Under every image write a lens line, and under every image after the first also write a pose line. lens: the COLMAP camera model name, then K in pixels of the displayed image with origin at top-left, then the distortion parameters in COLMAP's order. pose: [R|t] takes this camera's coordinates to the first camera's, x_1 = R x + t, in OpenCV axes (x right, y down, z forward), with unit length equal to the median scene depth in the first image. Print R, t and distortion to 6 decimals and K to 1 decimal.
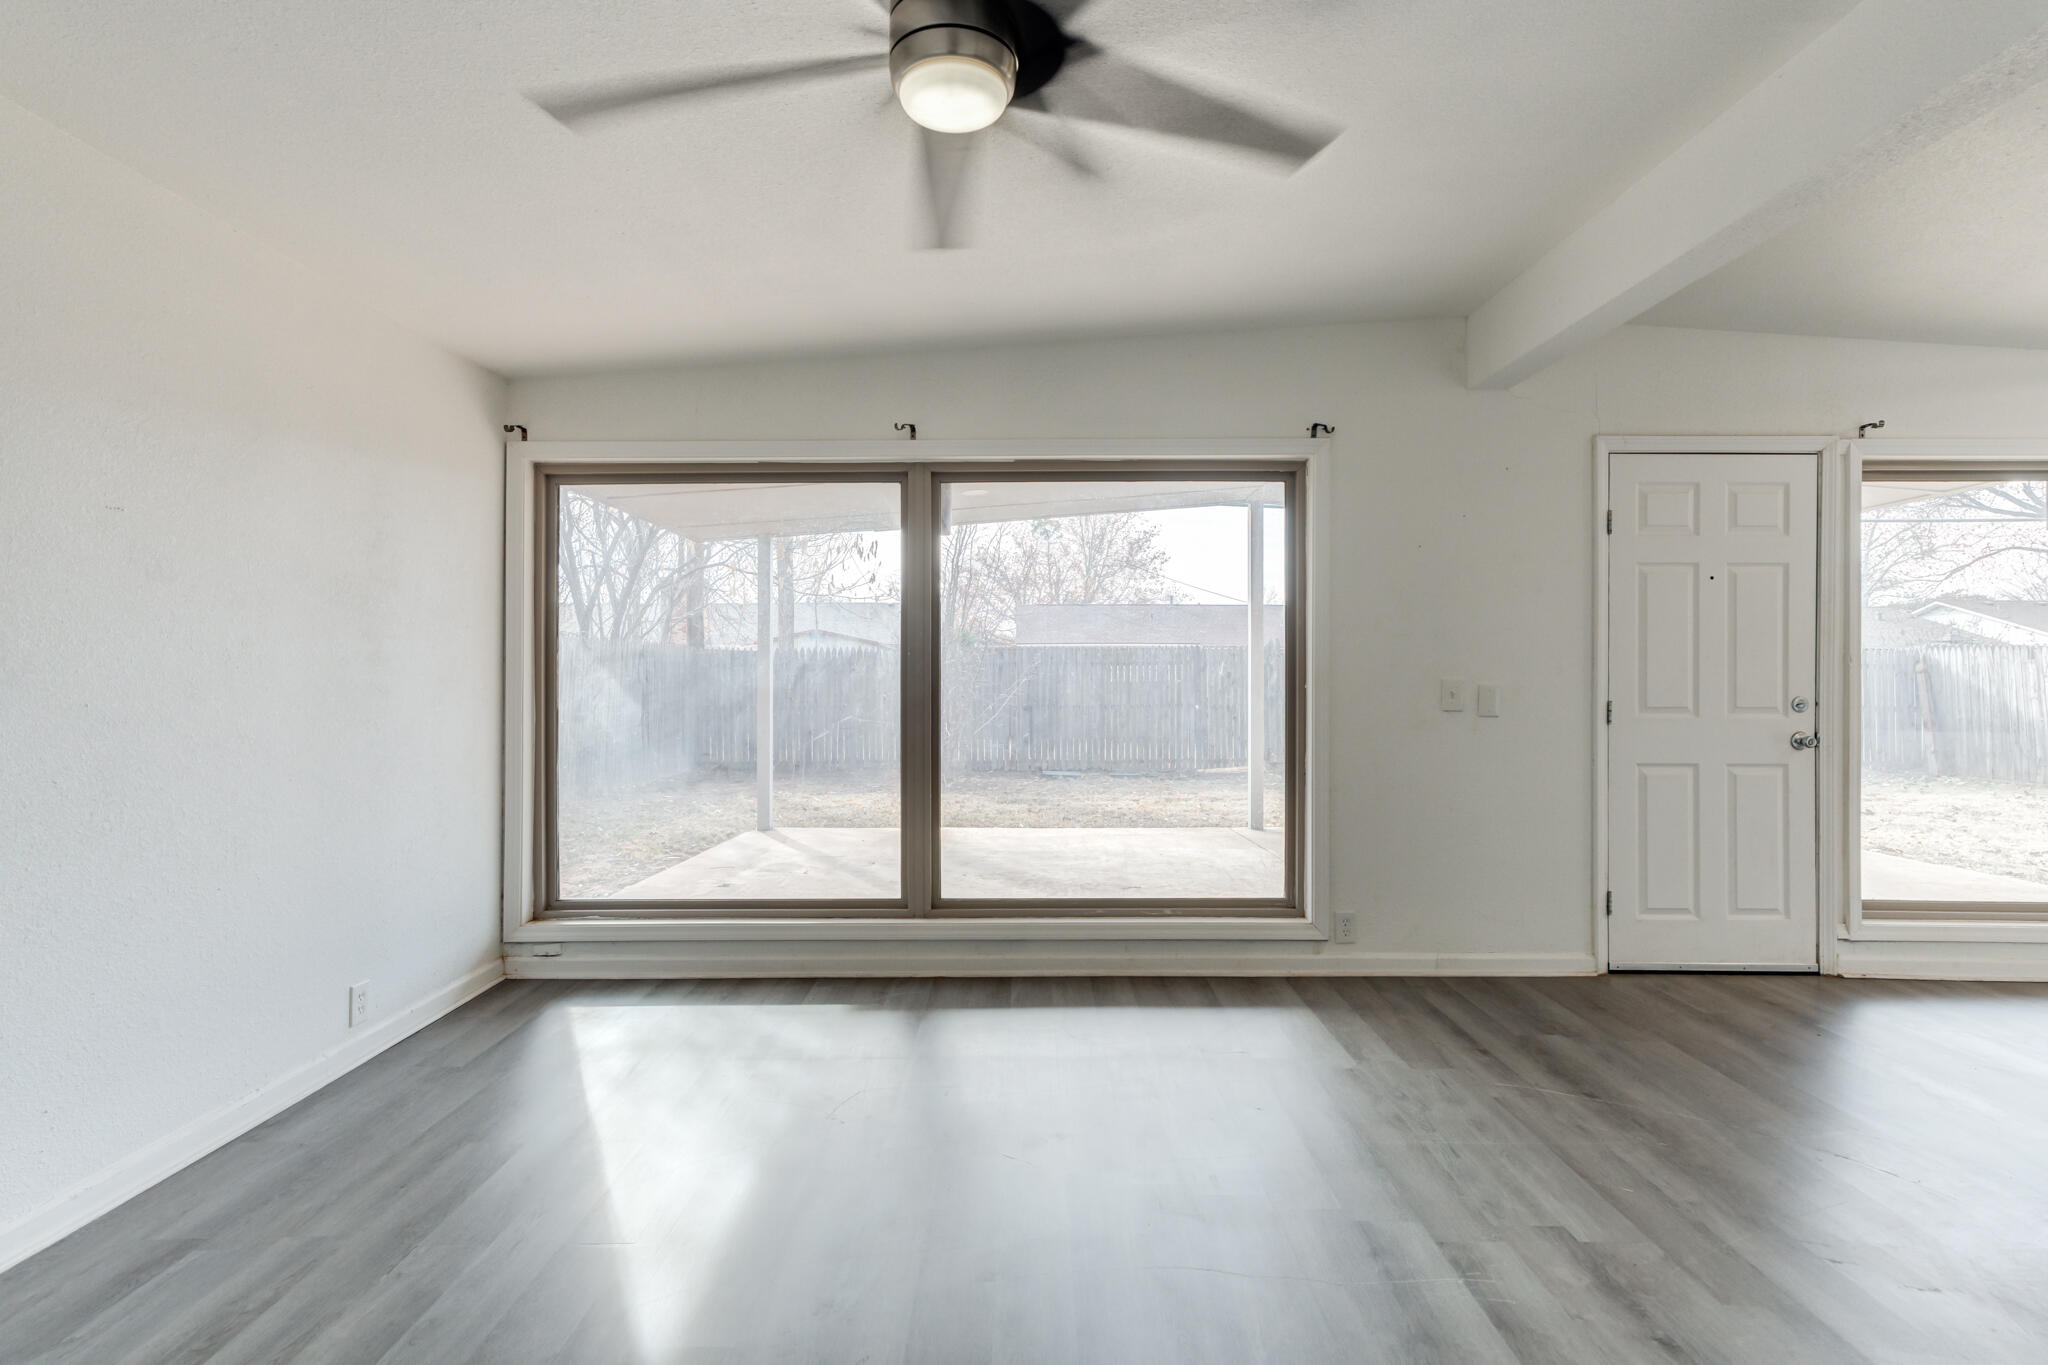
lens RADIAL K [[1003.5, 0, 1032.2], [0, 1003.5, 671.7], [0, 0, 1]] dist [-0.003760, 0.012377]
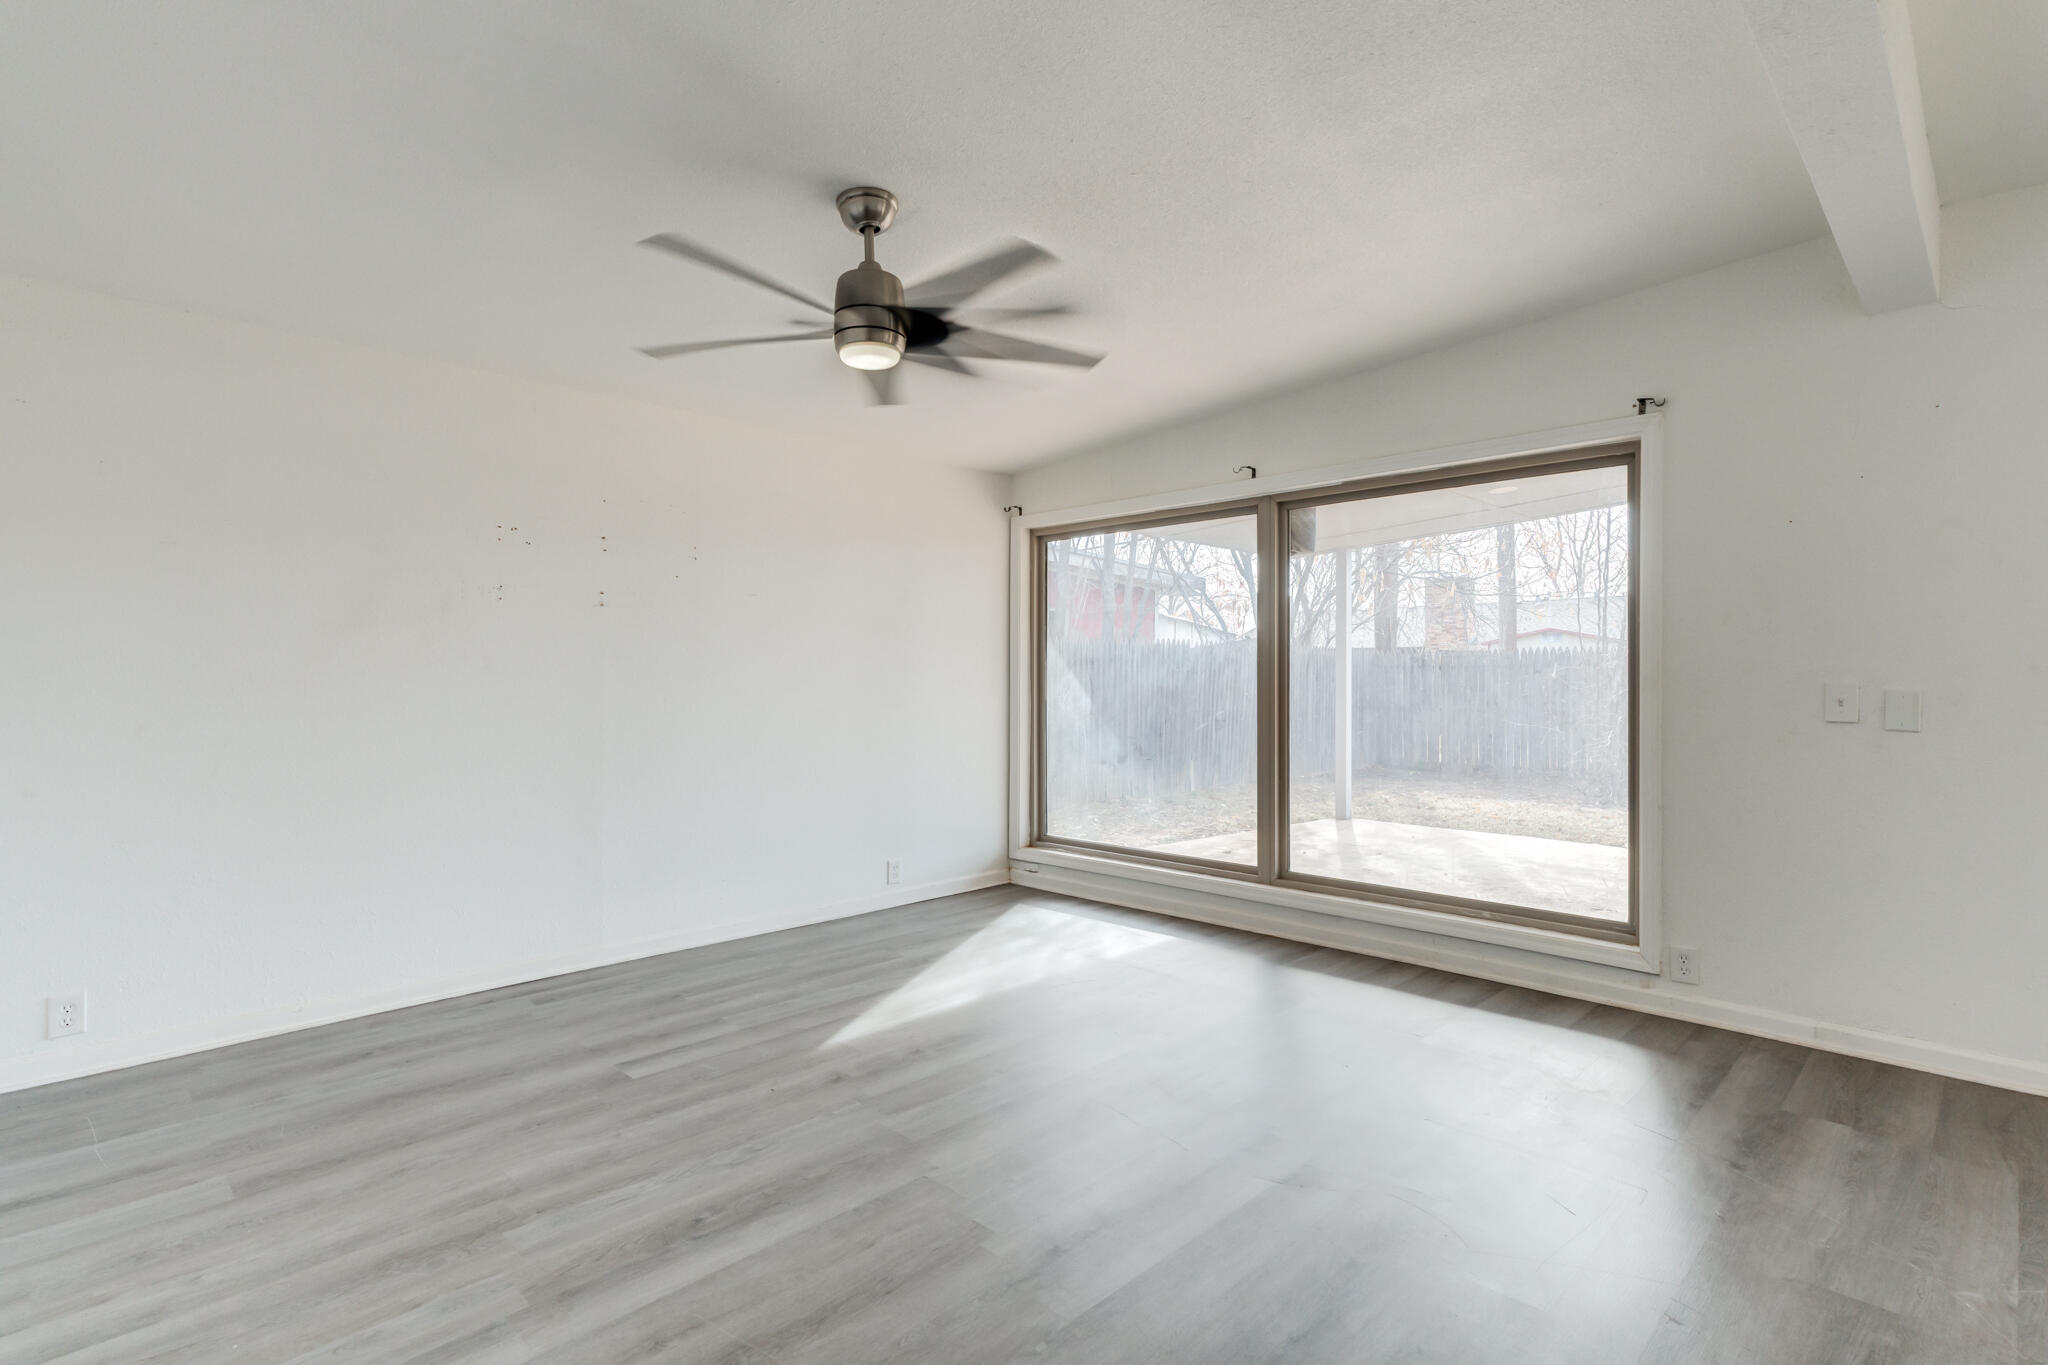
lens RADIAL K [[1003.5, 0, 1032.2], [0, 1003.5, 671.7], [0, 0, 1]] dist [-0.003760, 0.012377]
pose [[0.713725, -0.002407, -0.700422, 0.522176], [0.000599, 0.999996, -0.002825, 0.000519], [0.700426, 0.001597, 0.713724, -0.027235]]
